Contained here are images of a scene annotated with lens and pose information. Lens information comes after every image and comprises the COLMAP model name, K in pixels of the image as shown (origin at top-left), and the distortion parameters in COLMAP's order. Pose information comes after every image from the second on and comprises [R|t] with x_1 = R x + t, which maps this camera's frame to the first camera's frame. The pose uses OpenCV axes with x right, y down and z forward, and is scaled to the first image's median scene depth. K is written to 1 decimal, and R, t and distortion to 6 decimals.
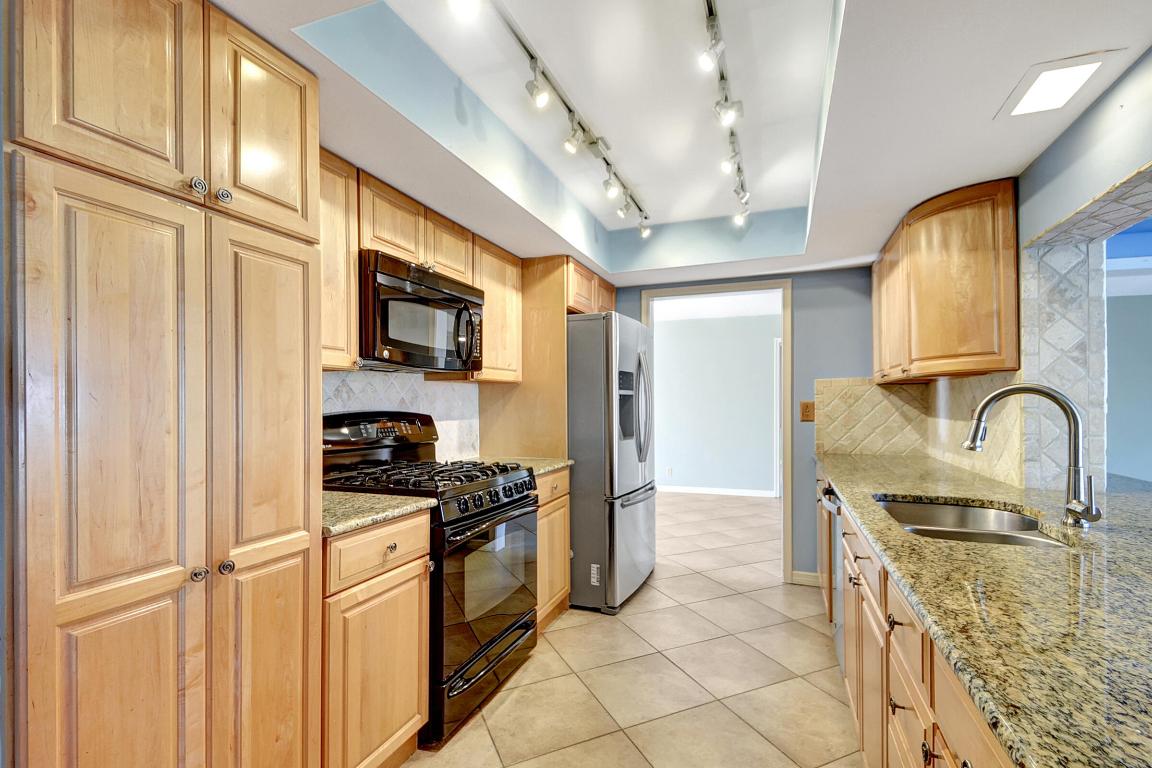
lens RADIAL K [[510.0, 0, 573.6], [0, 510.0, 407.5], [0, 0, 1]] dist [0.019931, -0.000179]
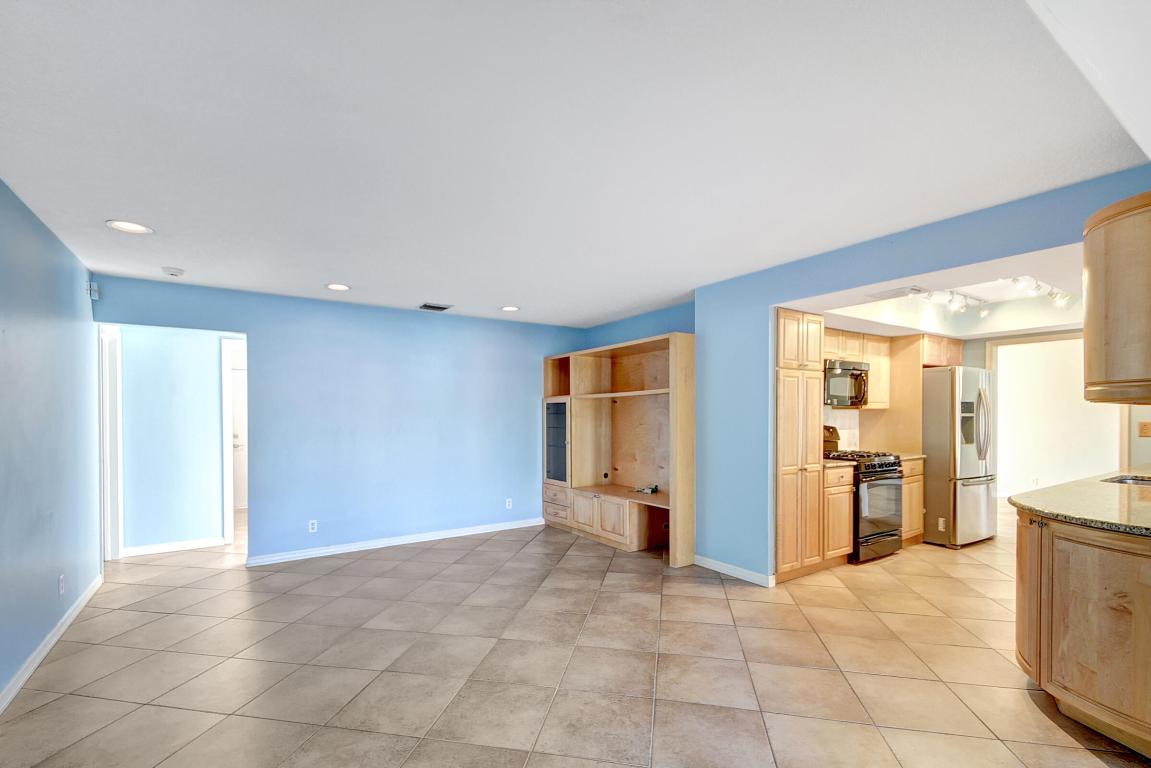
lens RADIAL K [[503.7, 0, 575.2], [0, 503.7, 420.3], [0, 0, 1]] dist [0.020132, -0.000077]
pose [[0.821338, 0.008050, -0.570385, 0.005634], [-0.005176, 0.999964, 0.006659, -0.019643], [0.570419, -0.002517, 0.821350, -1.182264]]
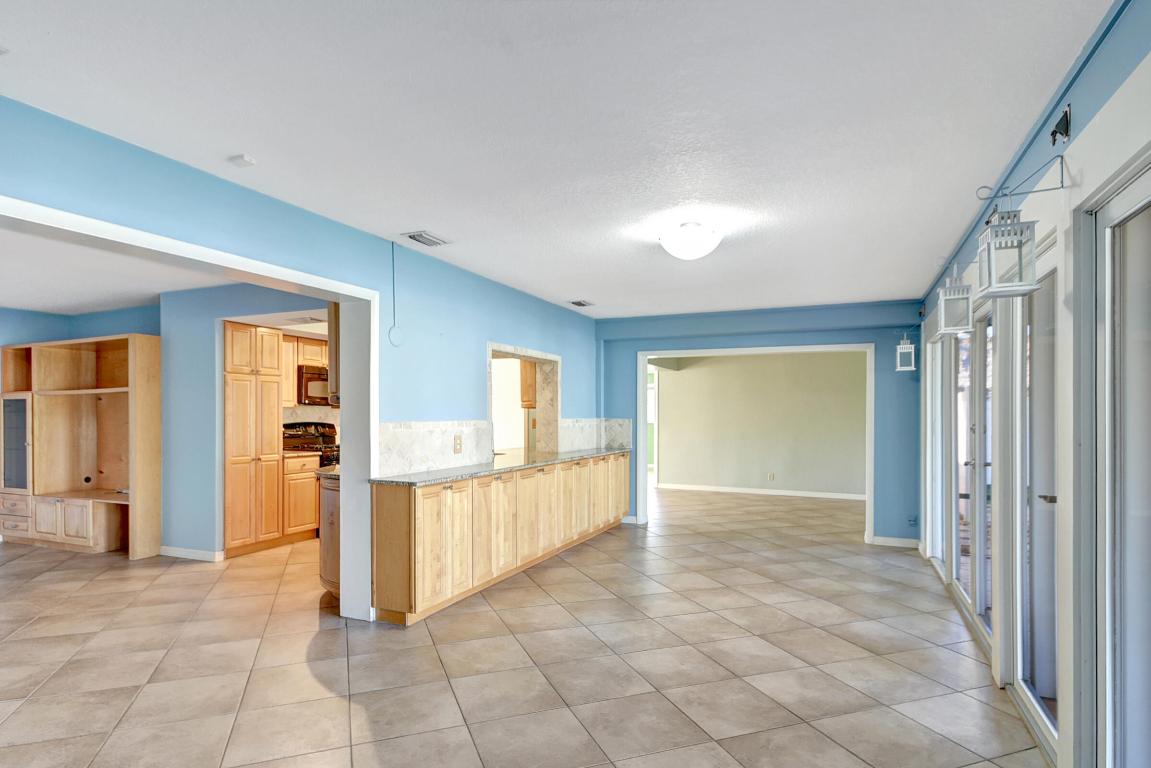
lens RADIAL K [[599.4, 0, 566.8], [0, 599.4, 414.1], [0, 0, 1]] dist [-0.000816, -0.001300]
pose [[0.999207, 0.001477, -0.039800, 0.859343], [-0.001741, 0.999977, -0.006605, -0.013062], [0.039790, 0.006669, 0.999186, -1.606990]]
